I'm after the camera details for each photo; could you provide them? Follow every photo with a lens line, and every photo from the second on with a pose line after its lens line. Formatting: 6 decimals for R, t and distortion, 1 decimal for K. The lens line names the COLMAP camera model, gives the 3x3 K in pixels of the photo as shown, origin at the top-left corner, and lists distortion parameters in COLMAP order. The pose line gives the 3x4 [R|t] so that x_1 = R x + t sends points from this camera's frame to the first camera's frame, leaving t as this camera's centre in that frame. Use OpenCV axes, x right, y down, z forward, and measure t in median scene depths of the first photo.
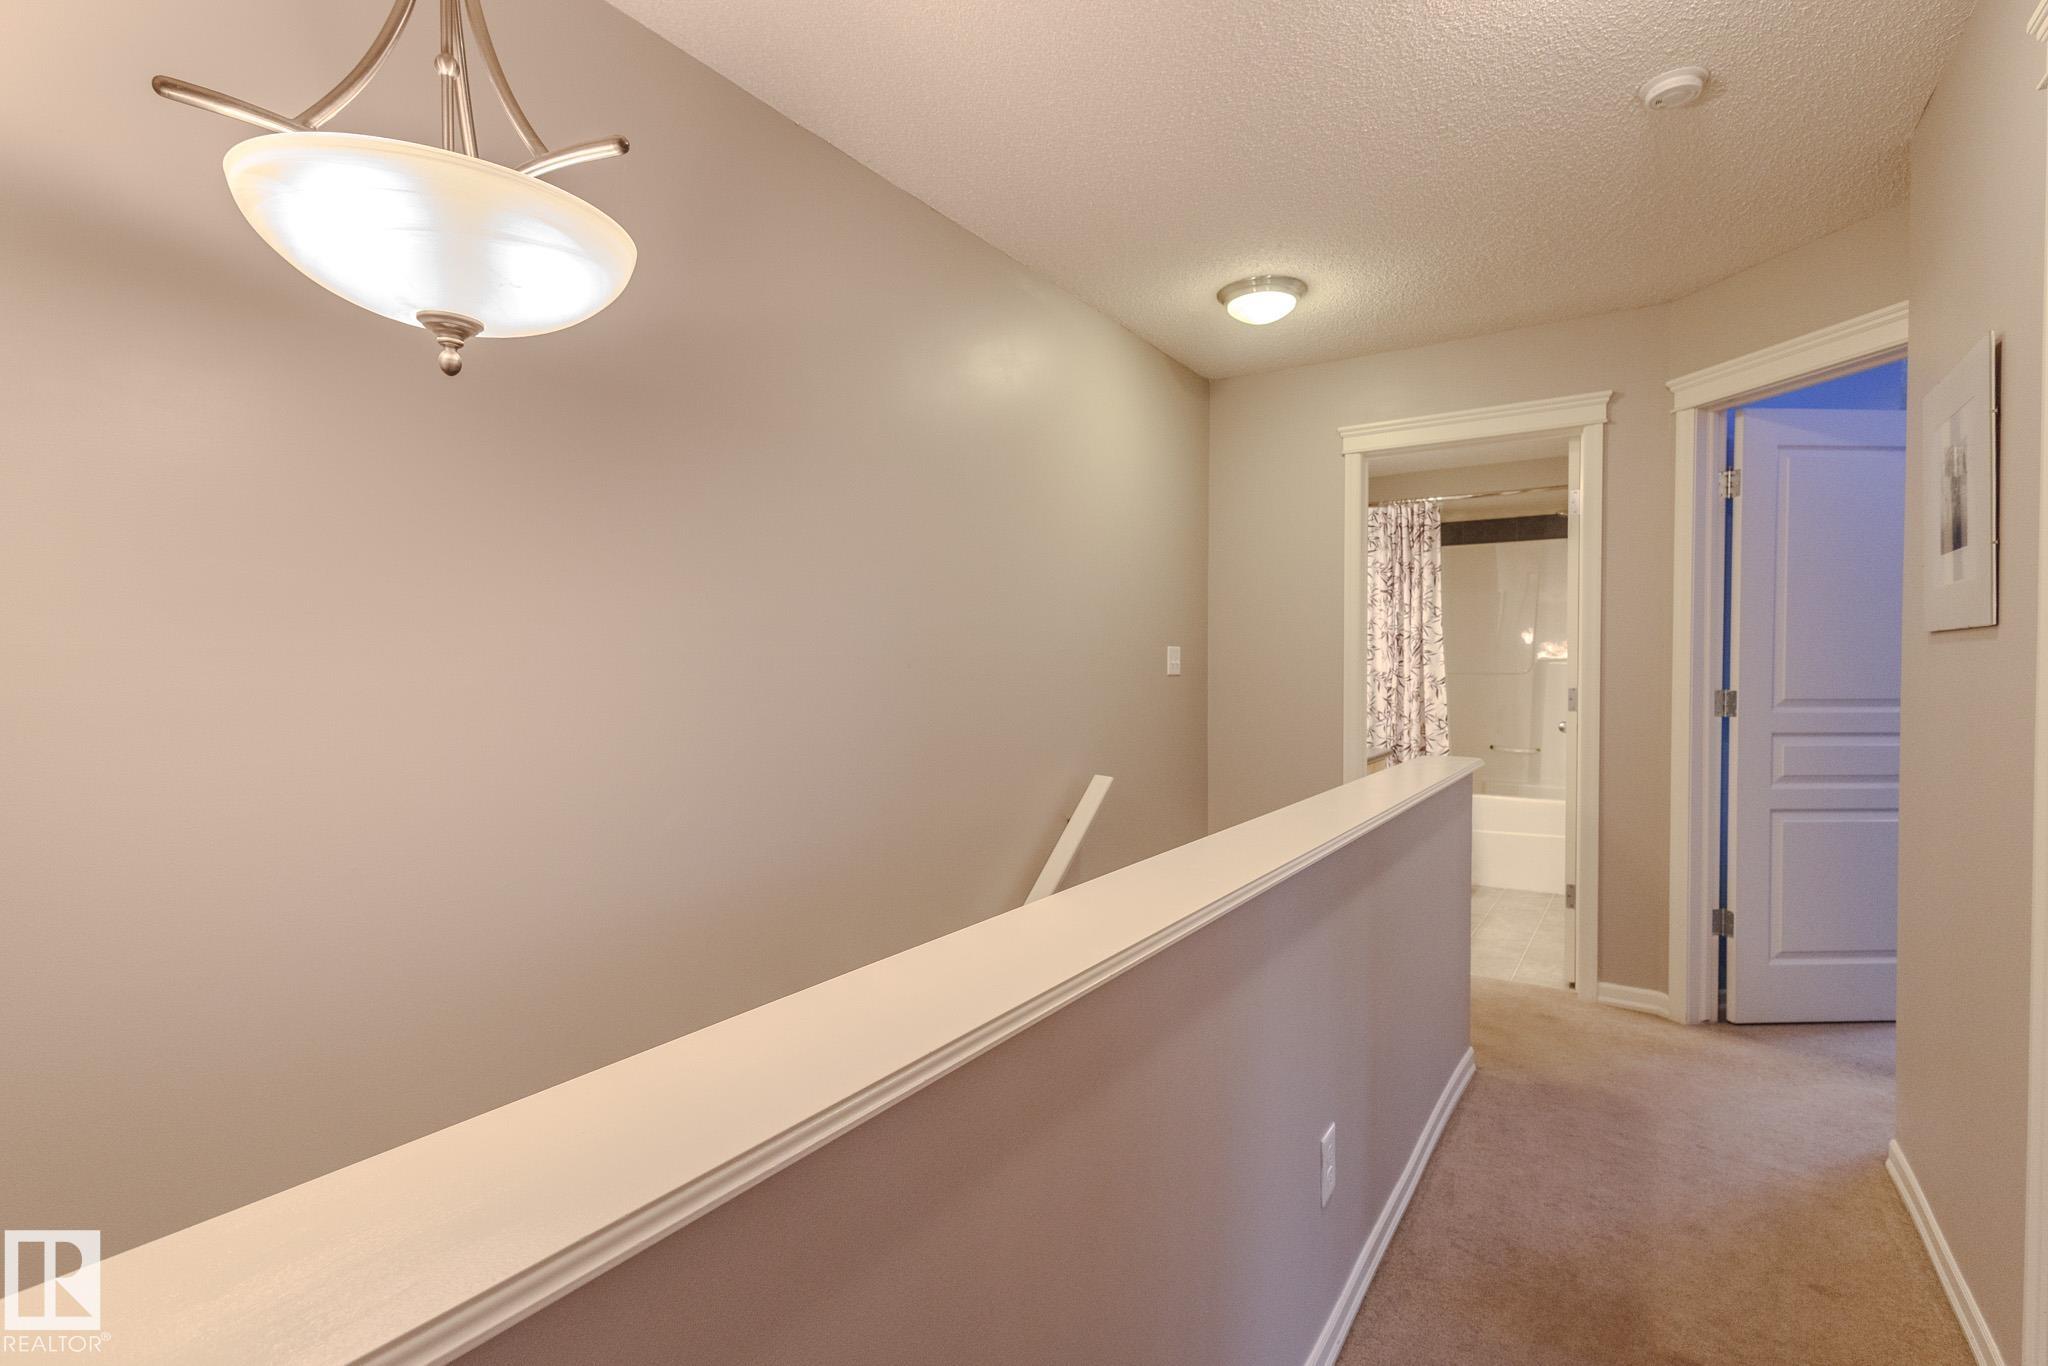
lens RADIAL K [[943.0, 0, 1034.0], [0, 943.0, 683.5], [0, 0, 1]] dist [-0.001191, -0.000629]
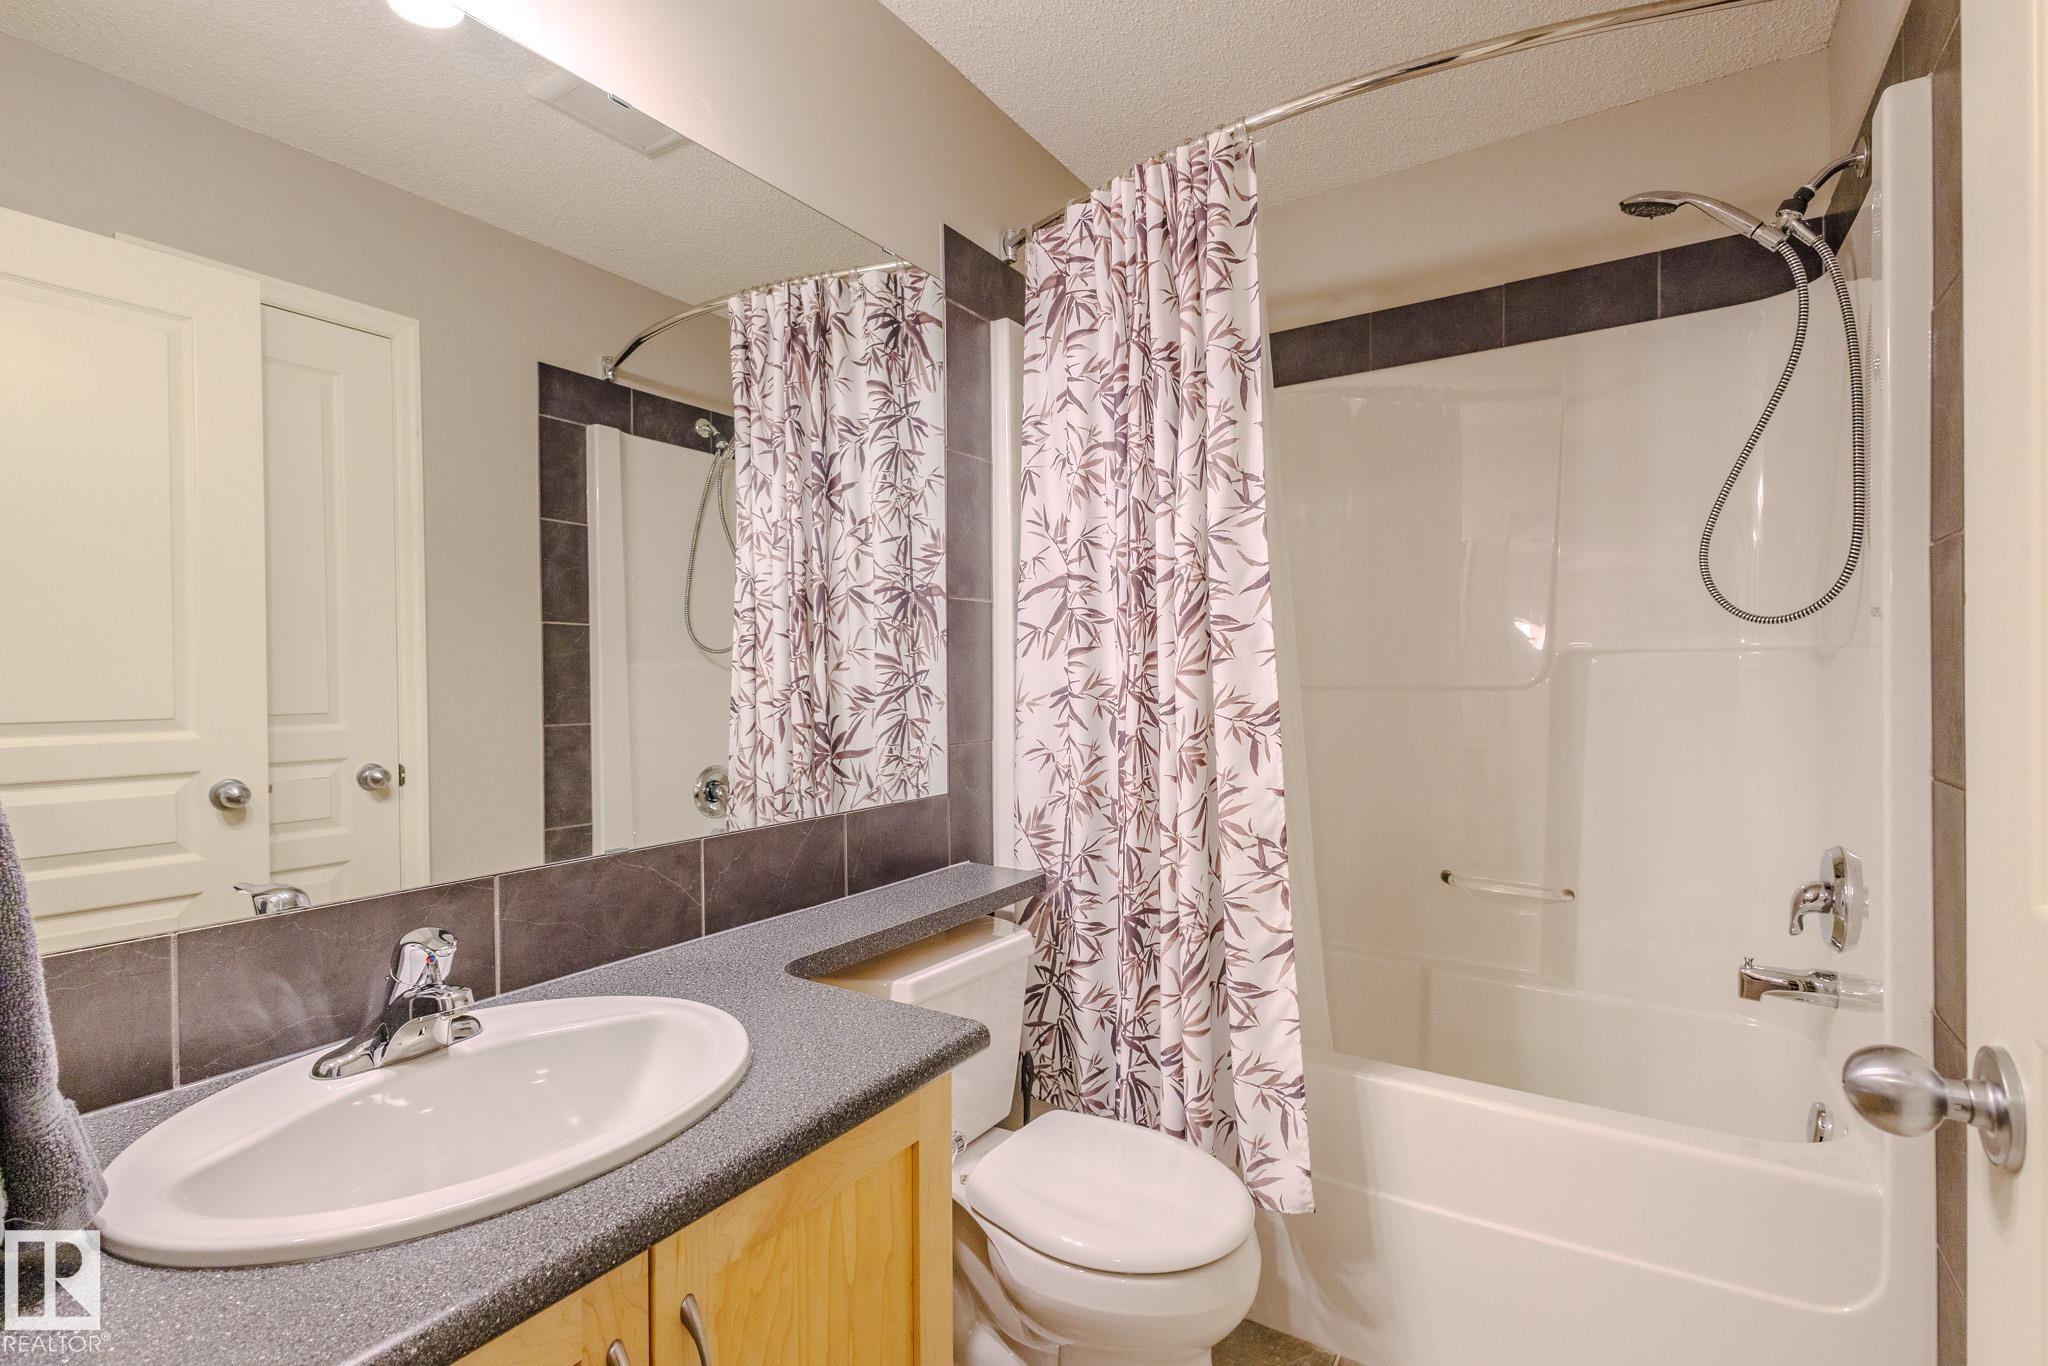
lens RADIAL K [[943.0, 0, 1013.2], [0, 943.0, 679.5], [0, 0, 1]] dist [-0.001191, -0.000629]
pose [[0.999947, -0.007891, 0.006676, 0.343902], [0.007969, 0.999900, -0.011656, -0.010982], [-0.006583, 0.011708, 0.999910, 0.686950]]
